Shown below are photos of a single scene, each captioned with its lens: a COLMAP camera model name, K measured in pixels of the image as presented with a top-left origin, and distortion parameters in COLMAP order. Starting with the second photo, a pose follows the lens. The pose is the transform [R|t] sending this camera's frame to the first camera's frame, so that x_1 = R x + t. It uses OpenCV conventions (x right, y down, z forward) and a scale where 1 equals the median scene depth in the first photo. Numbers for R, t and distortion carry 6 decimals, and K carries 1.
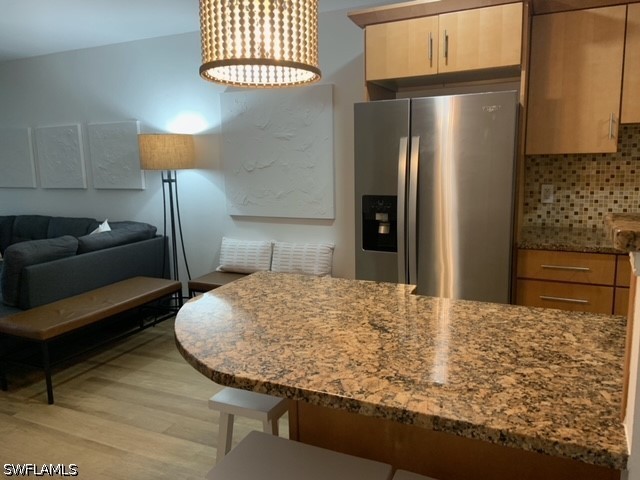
lens RADIAL K [[478.1, 0, 320.0], [0, 478.1, 240.0], [0, 0, 1]] dist [0.139133, -0.186154]
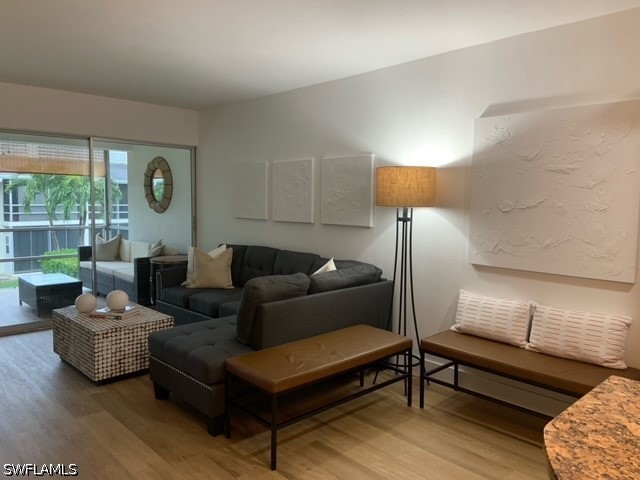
lens RADIAL K [[501.8, 0, 320.0], [0, 501.8, 240.0], [0, 0, 1]] dist [0.071789, -0.087471]
pose [[0.923059, 0.066806, -0.378813, -0.109871], [-0.097968, 0.993157, -0.063571, -0.012609], [0.371974, 0.095791, 0.923287, 0.109445]]
